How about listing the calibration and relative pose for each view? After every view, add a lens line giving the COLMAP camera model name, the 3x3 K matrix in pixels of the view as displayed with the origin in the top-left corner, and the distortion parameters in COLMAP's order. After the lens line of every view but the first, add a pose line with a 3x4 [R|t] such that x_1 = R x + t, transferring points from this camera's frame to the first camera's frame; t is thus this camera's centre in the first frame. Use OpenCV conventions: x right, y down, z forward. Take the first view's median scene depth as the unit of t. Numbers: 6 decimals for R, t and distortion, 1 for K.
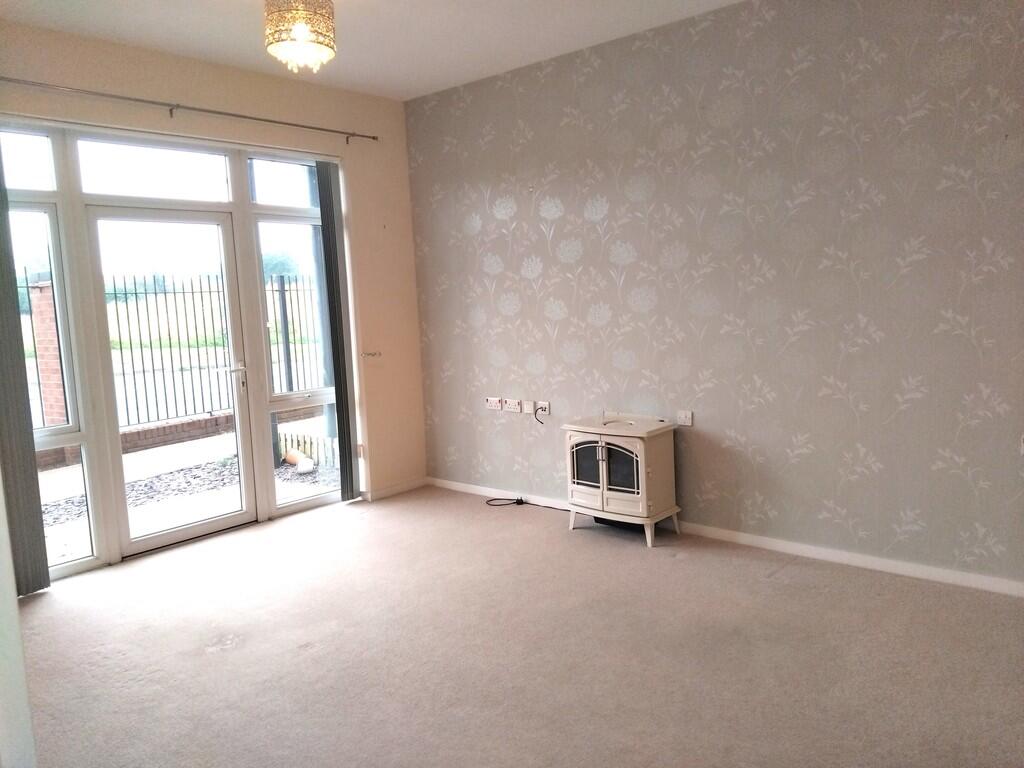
lens RADIAL K [[753.9, 0, 512.0], [0, 753.9, 384.0], [0, 0, 1]] dist [0.131941, -0.206859]
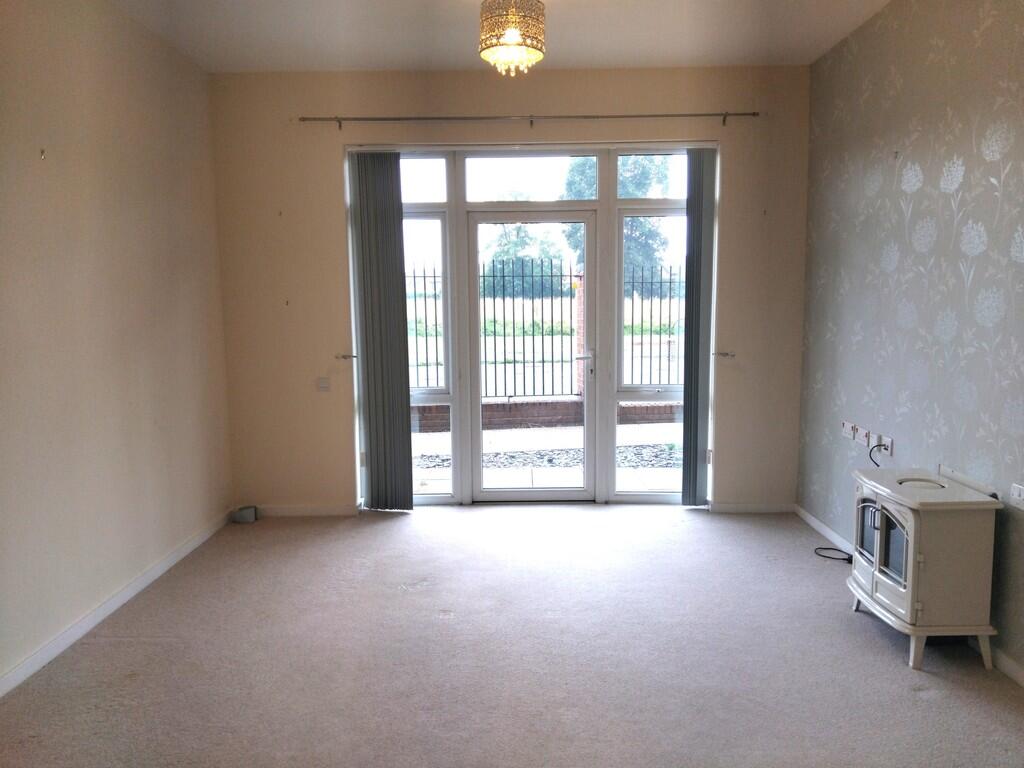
lens RADIAL K [[753.9, 0, 512.0], [0, 753.9, 384.0], [0, 0, 1]] dist [0.131941, -0.206859]
pose [[0.656871, 0.119915, -0.744406, 0.394096], [-0.106307, 0.992139, 0.066016, -0.043913], [0.746471, 0.035772, 0.664455, 0.235327]]
